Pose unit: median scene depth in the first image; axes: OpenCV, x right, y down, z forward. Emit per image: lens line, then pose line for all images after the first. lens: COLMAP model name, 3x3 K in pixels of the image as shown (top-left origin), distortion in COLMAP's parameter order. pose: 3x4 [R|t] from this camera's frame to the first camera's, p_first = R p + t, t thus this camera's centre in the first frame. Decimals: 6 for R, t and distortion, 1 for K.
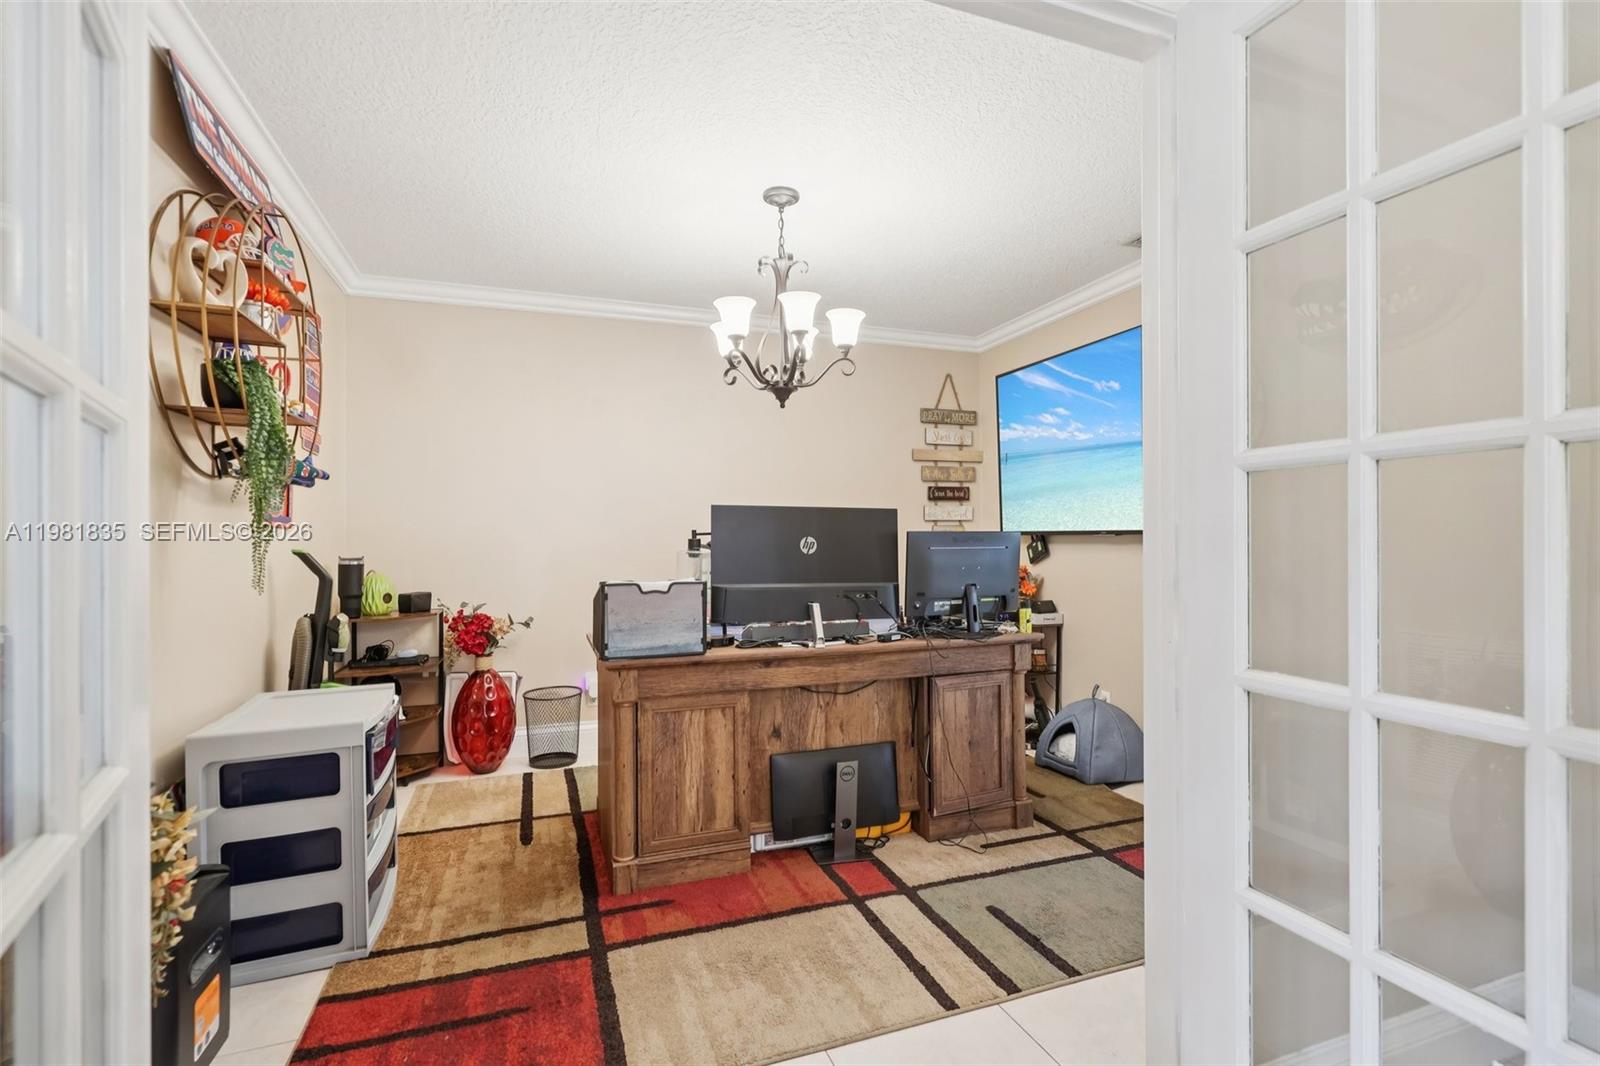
lens RADIAL K [[732.8, 0, 802.2], [0, 732.8, 533.8], [0, 0, 1]] dist [0.004026, 0.000306]
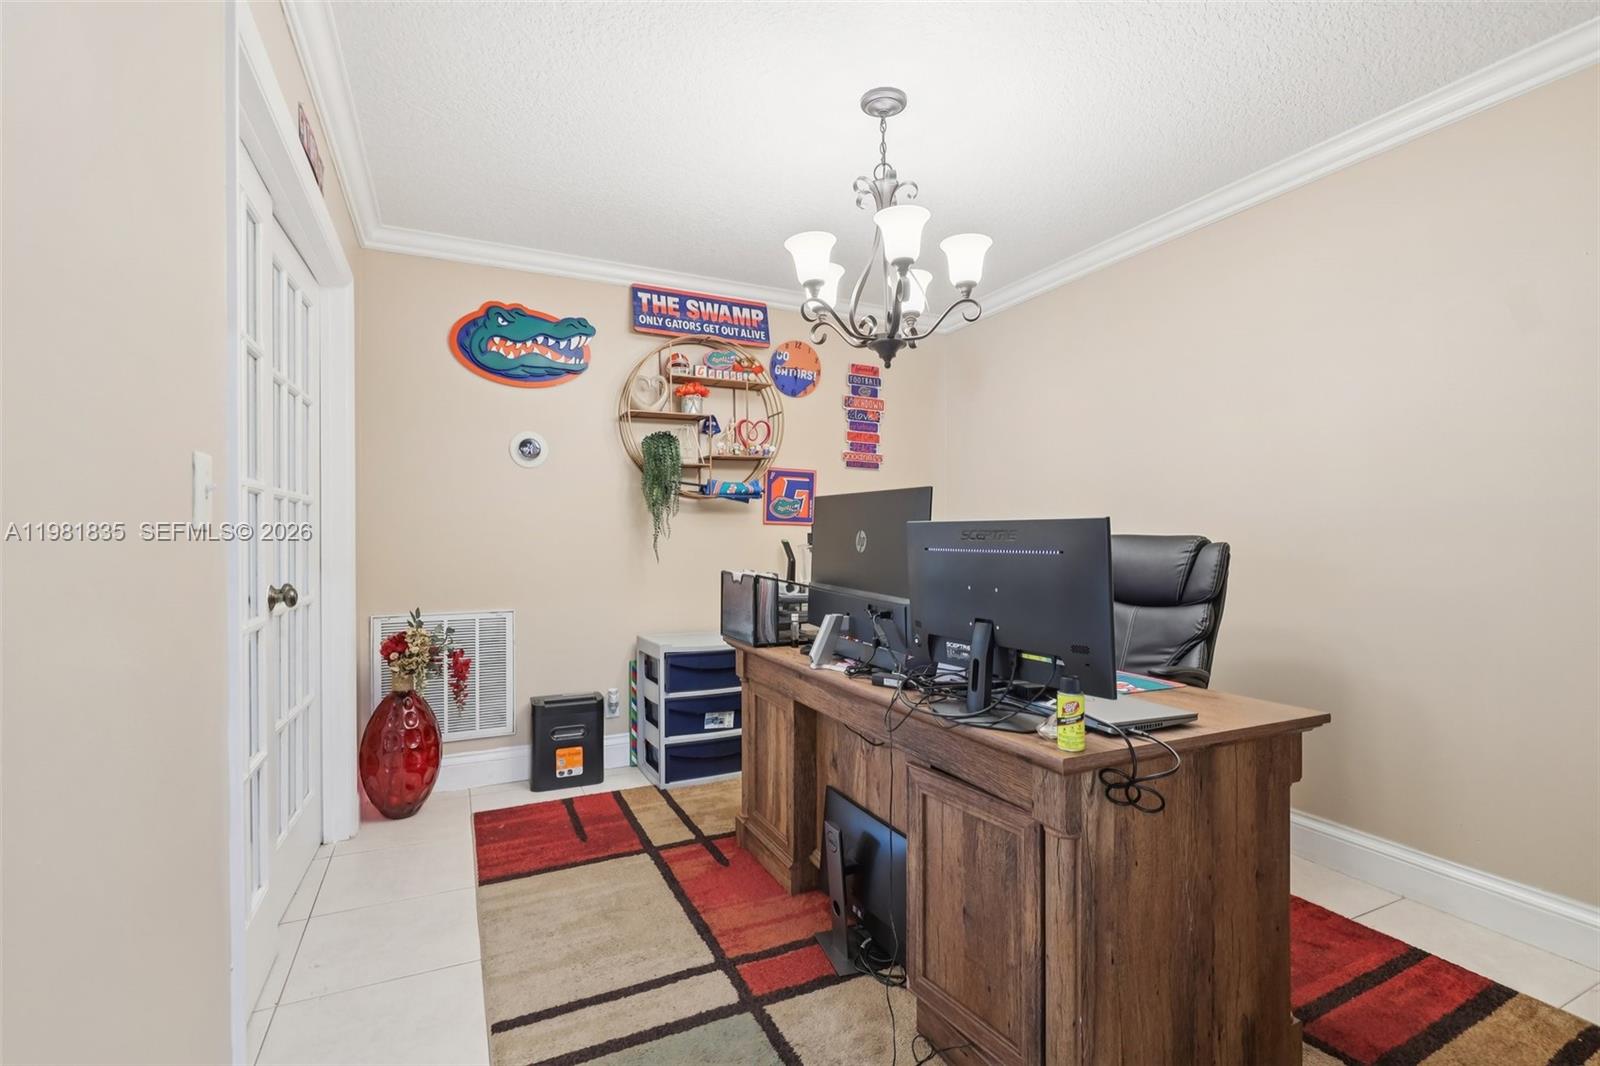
lens RADIAL K [[732.8, 0, 804.8], [0, 732.8, 536.2], [0, 0, 1]] dist [0.004026, 0.000306]
pose [[0.104514, 0.007924, -0.994492, 0.929636], [0.007545, 0.999933, 0.008760, 0.003661], [0.994495, -0.008419, 0.104448, 1.023862]]
